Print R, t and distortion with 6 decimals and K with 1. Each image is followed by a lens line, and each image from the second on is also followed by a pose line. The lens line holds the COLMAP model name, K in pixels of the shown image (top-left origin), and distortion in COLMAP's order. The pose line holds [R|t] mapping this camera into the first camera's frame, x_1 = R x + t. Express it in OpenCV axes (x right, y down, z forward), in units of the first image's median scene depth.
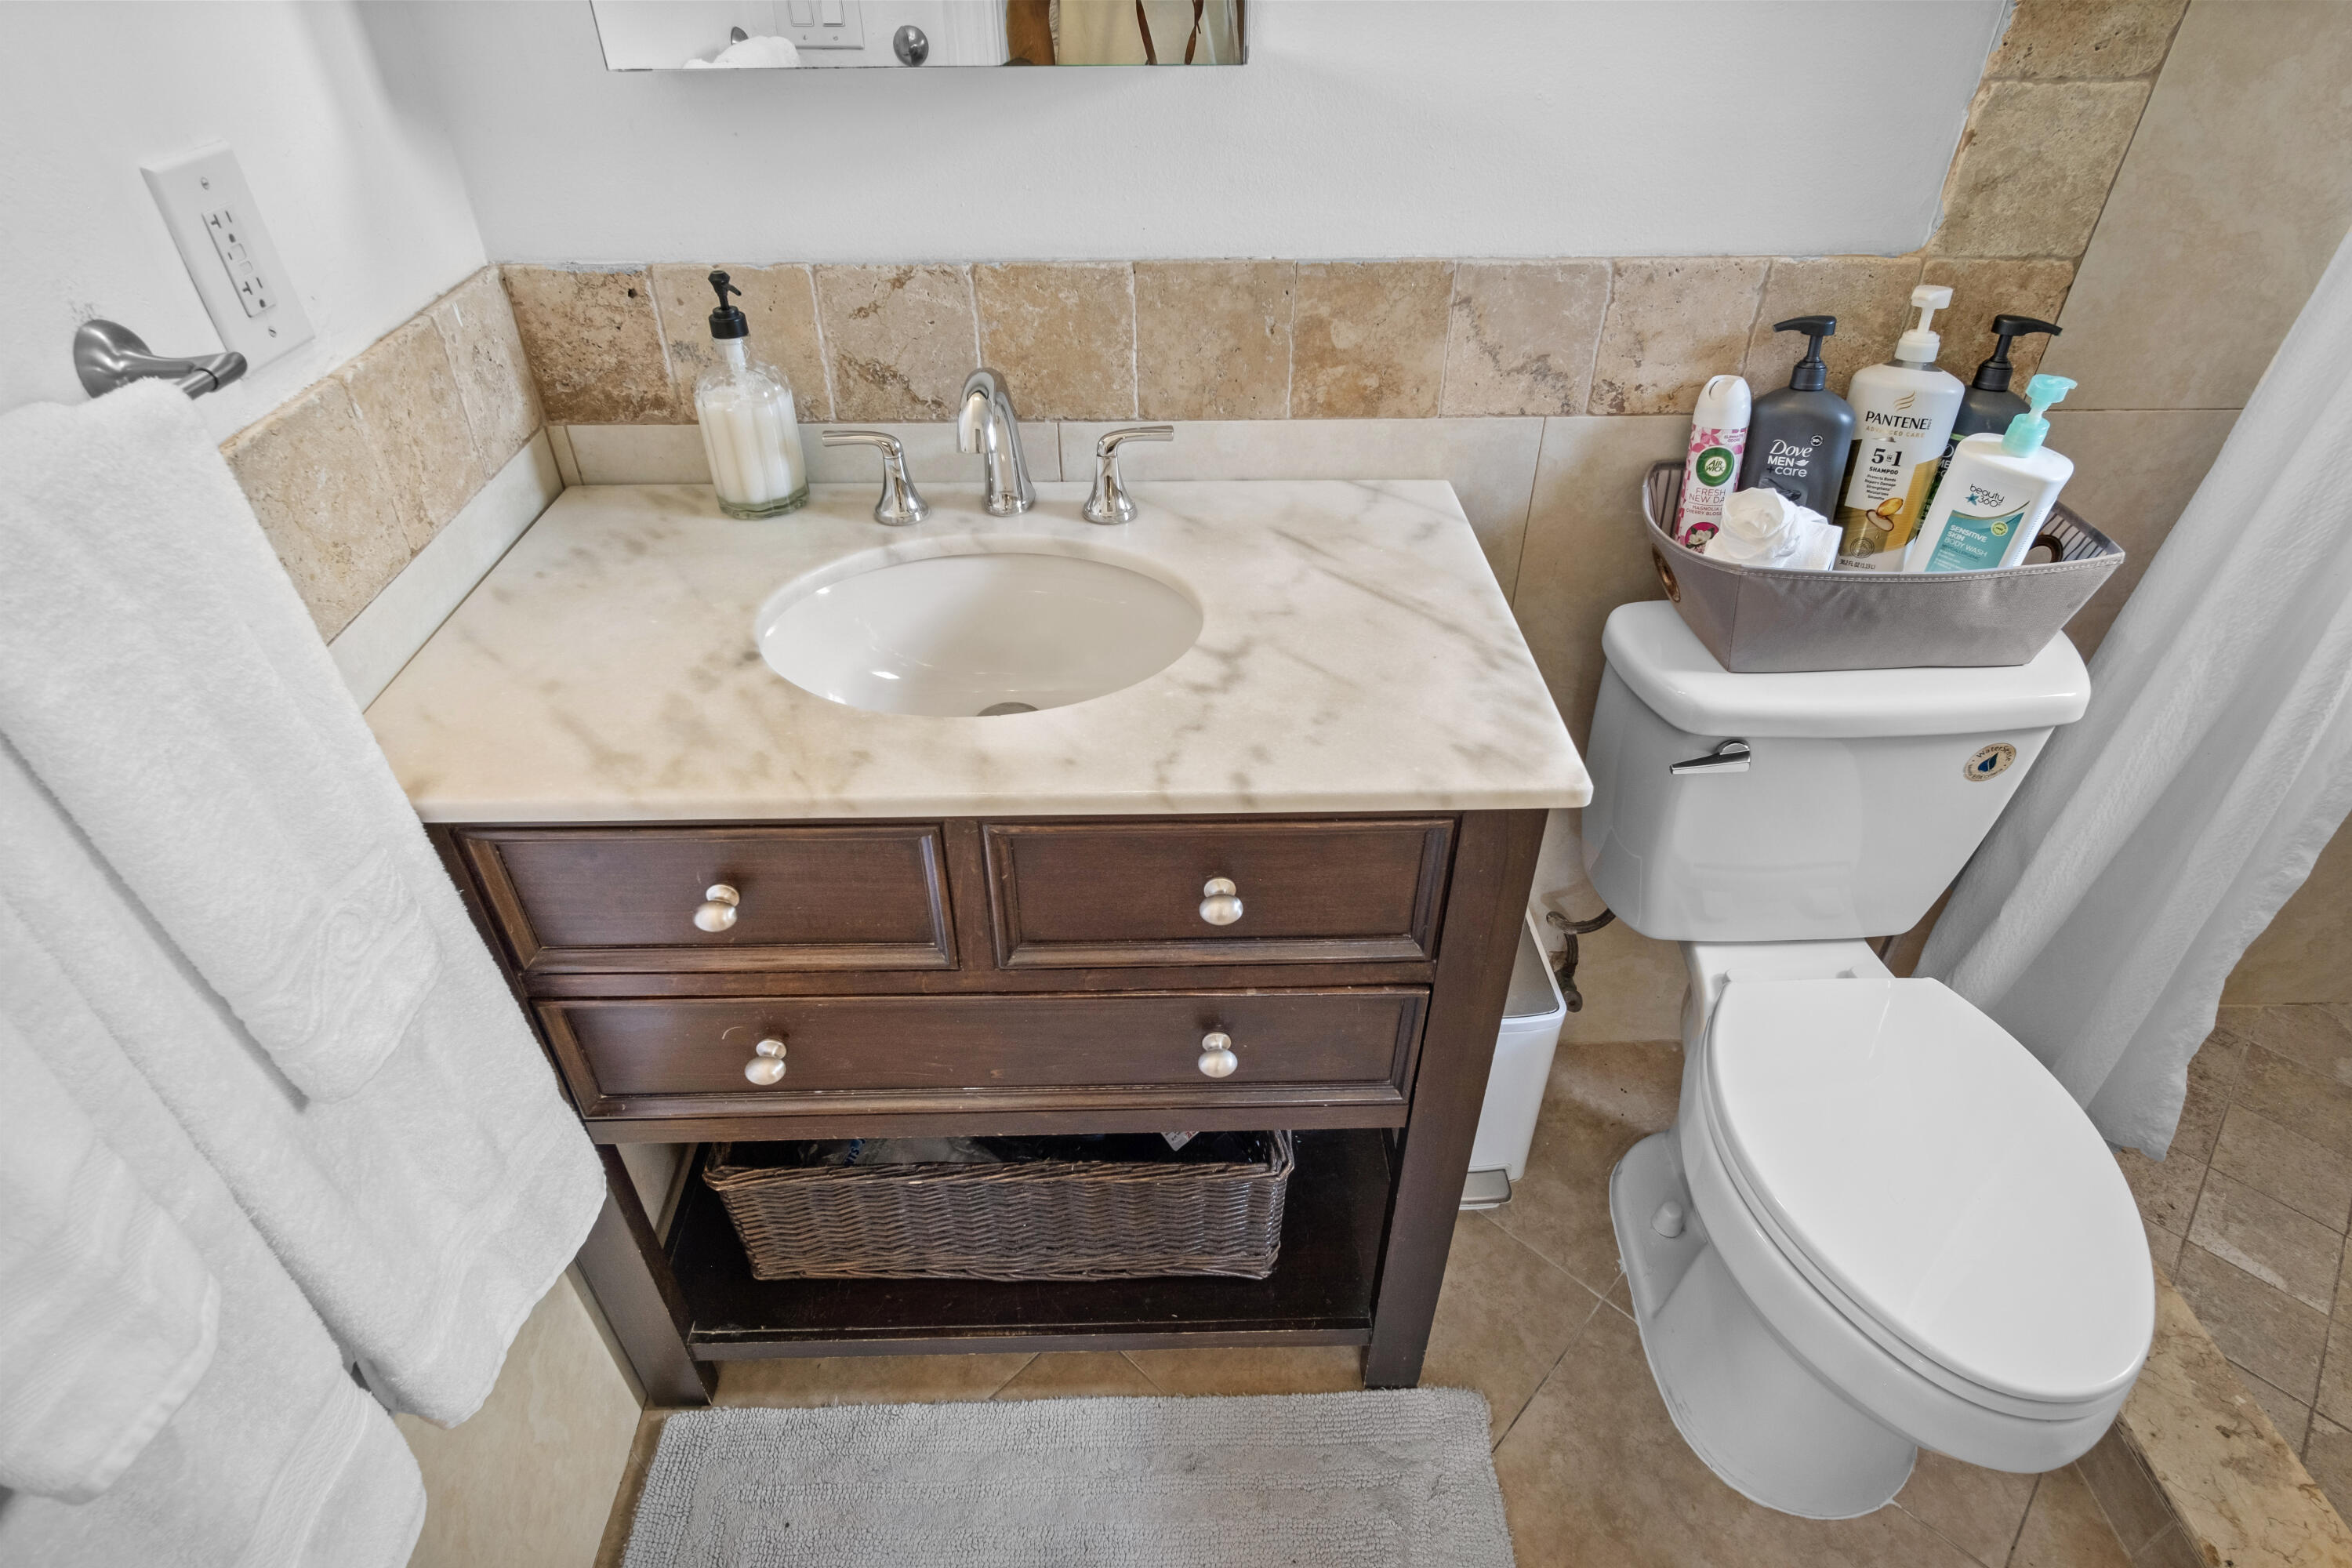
lens RADIAL K [[1253.1, 0, 1187.6], [0, 1253.1, 774.7], [0, 0, 1]] dist [0.001570, 0.002042]
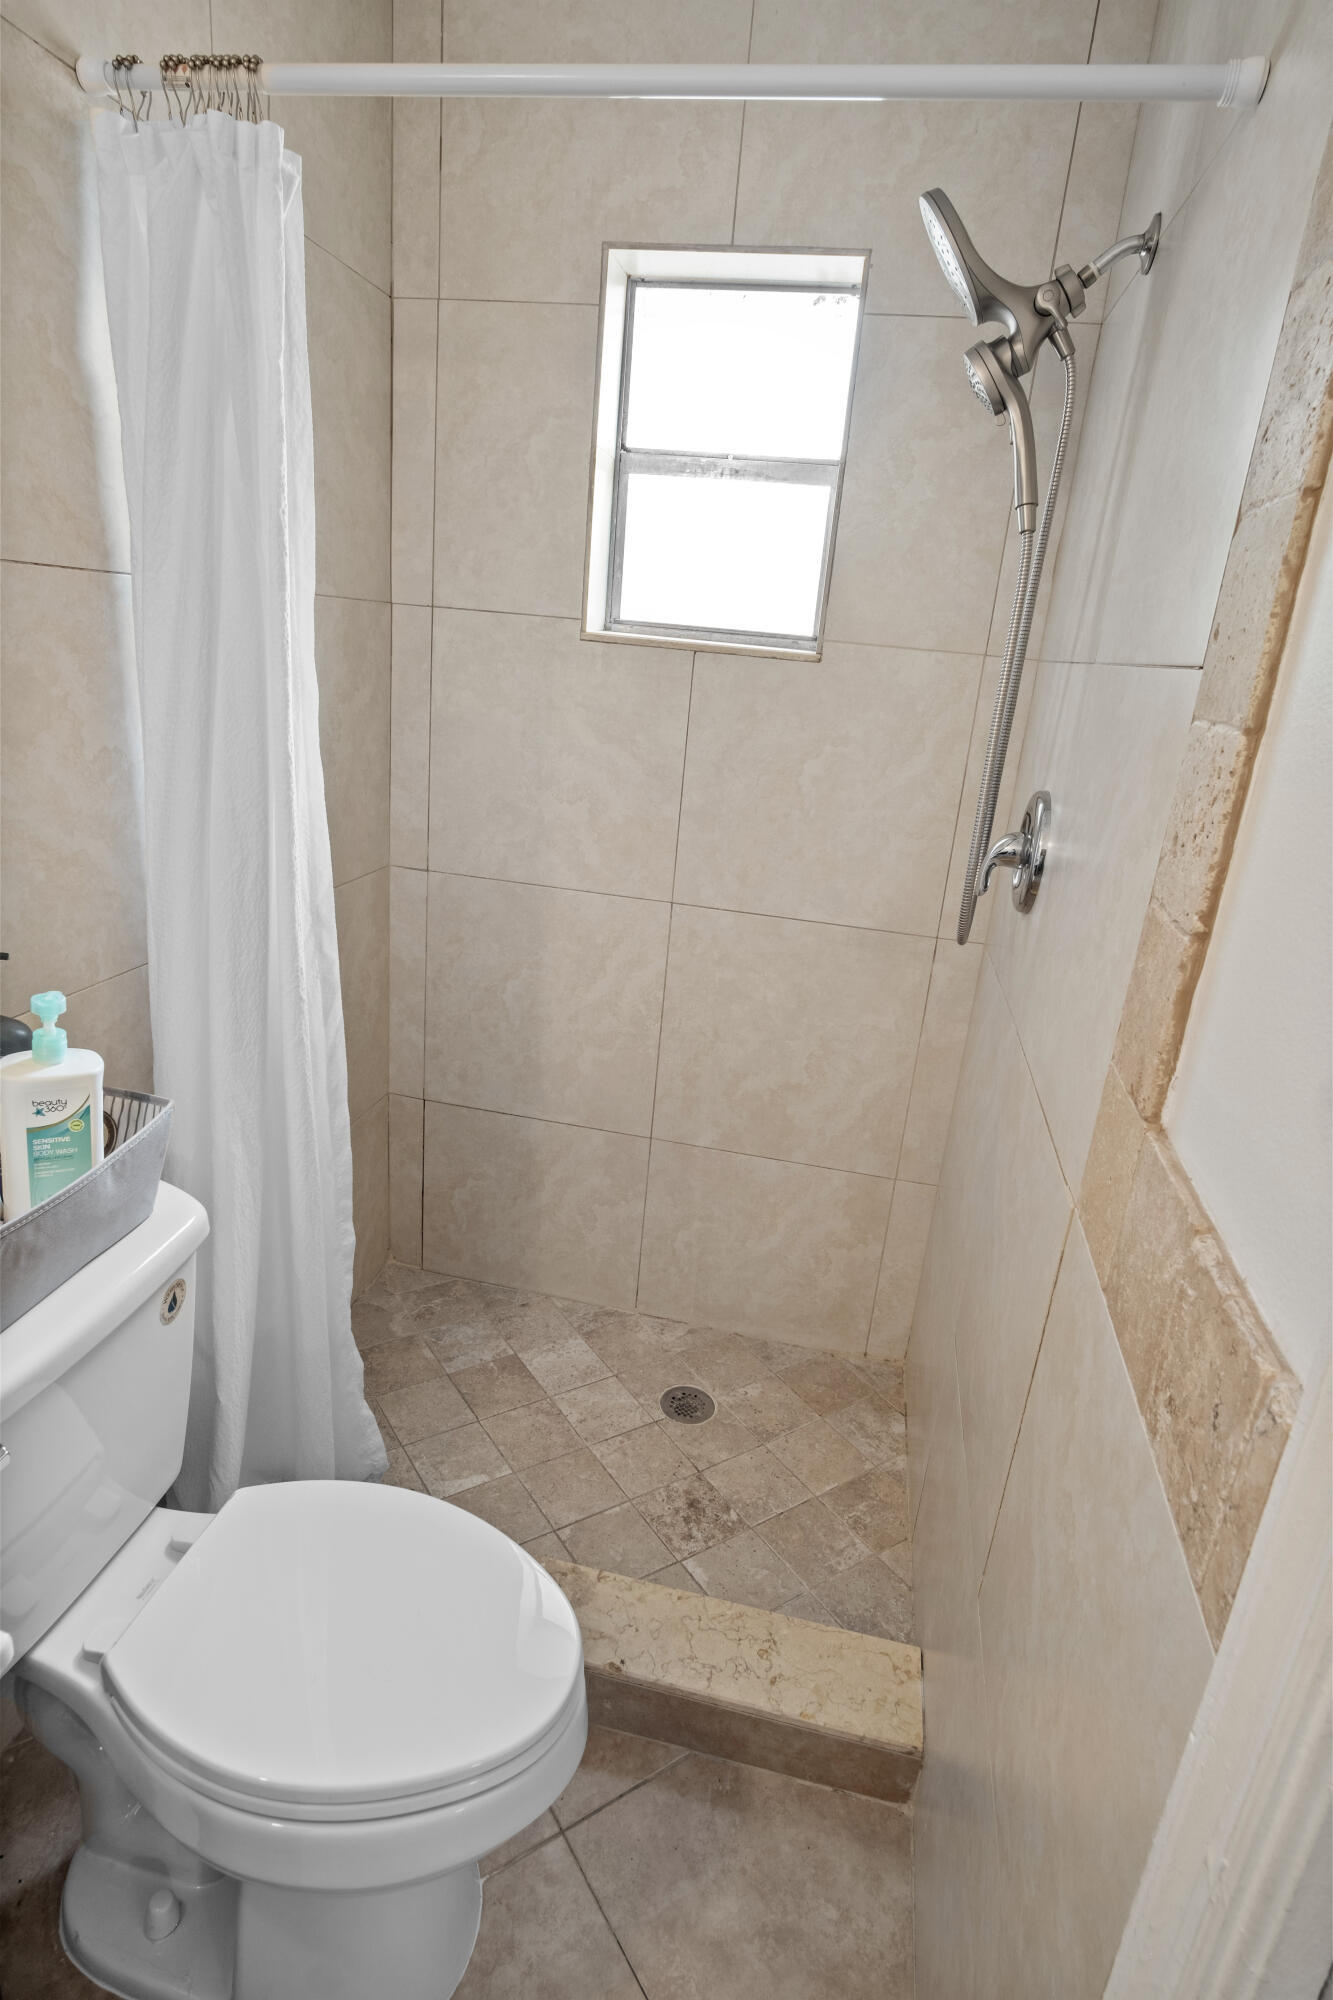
lens RADIAL K [[1065.5, 0, 666.5], [0, 1065.5, 1000.0], [0, 0, 1]] dist [0.001570, 0.002042]
pose [[0.235802, -0.299780, 0.924408, -0.048632], [0.515050, 0.845197, 0.142711, -0.147298], [-0.824088, 0.442464, 0.353701, 0.193712]]
